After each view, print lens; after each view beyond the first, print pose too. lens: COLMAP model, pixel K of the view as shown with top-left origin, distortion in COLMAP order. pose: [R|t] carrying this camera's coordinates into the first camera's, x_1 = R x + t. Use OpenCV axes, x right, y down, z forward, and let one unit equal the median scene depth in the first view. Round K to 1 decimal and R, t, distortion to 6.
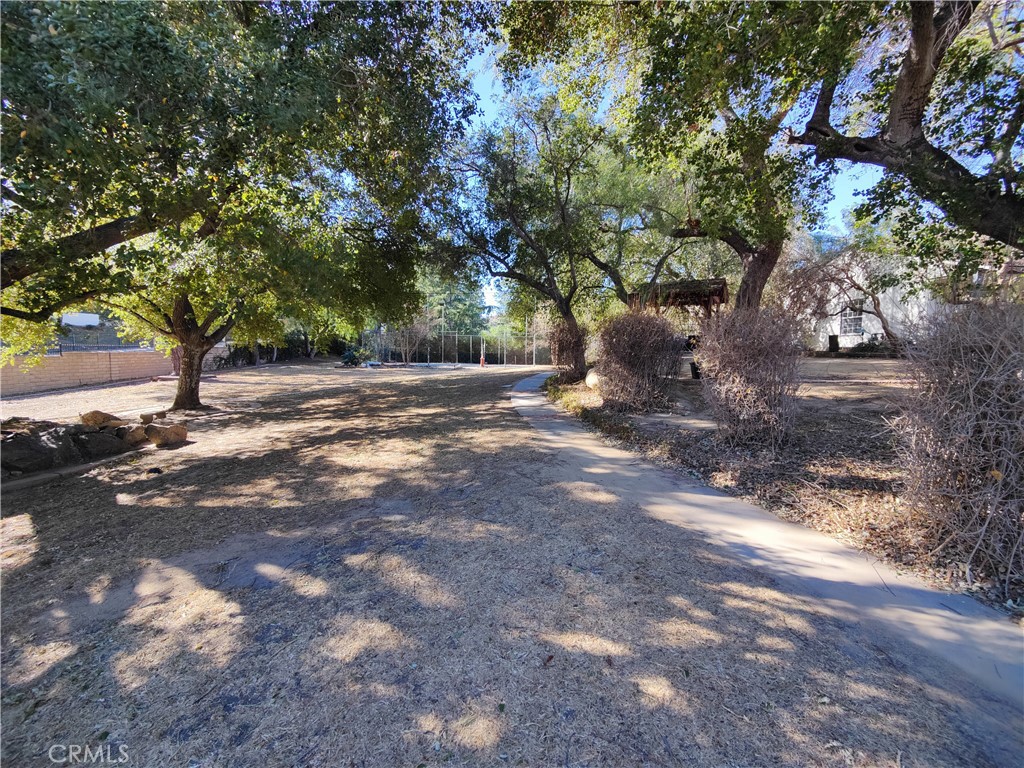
lens RADIAL K [[445.3, 0, 507.1], [0, 445.3, 382.4], [0, 0, 1]] dist [0.011295, -0.005062]
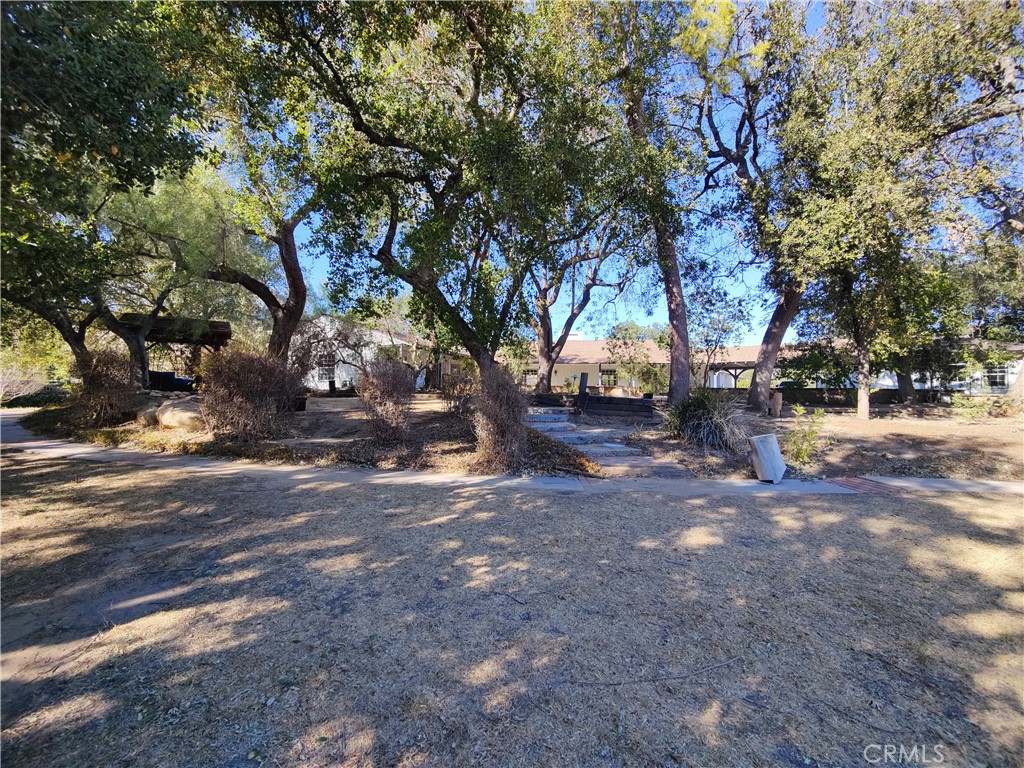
lens RADIAL K [[445.3, 0, 515.7], [0, 445.3, 387.5], [0, 0, 1]] dist [0.011295, -0.005062]
pose [[0.404865, 0.026157, 0.914002, -0.950317], [0.056083, 0.996998, -0.053375, 0.059415], [-0.912655, 0.072870, 0.402183, -0.114186]]
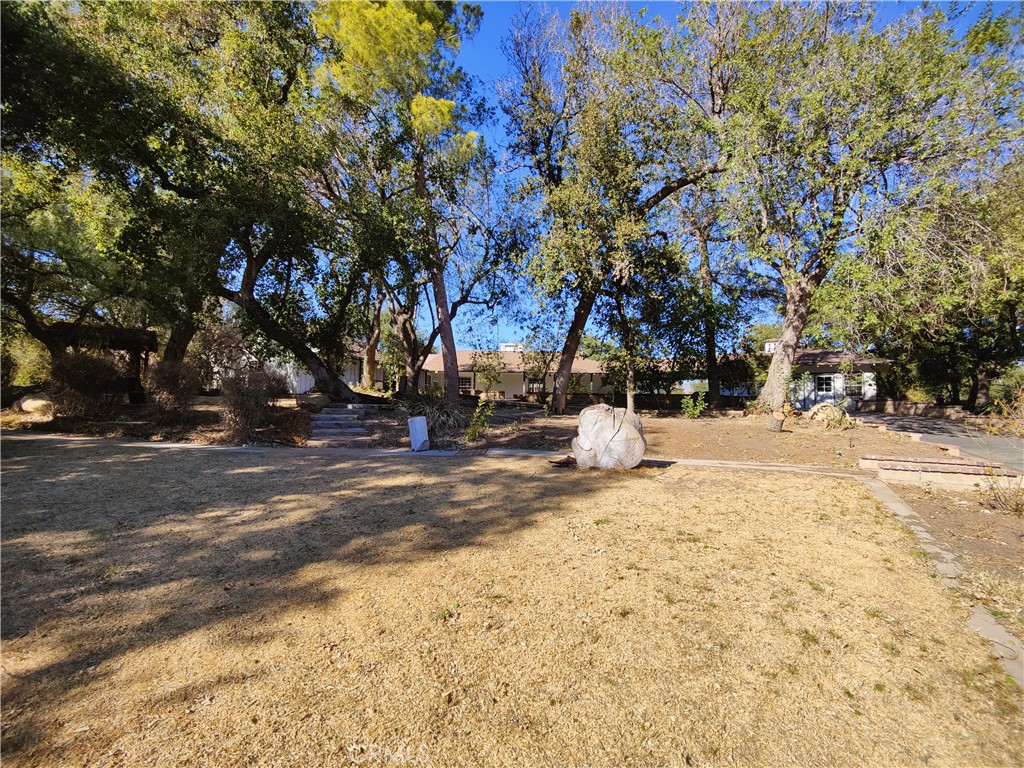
lens RADIAL K [[445.3, 0, 511.1], [0, 445.3, 385.0], [0, 0, 1]] dist [0.011295, -0.005062]
pose [[0.424577, 0.056861, 0.903604, -0.912948], [0.044150, 0.995538, -0.083390, 0.256207], [-0.904315, 0.075300, 0.420173, -1.779470]]
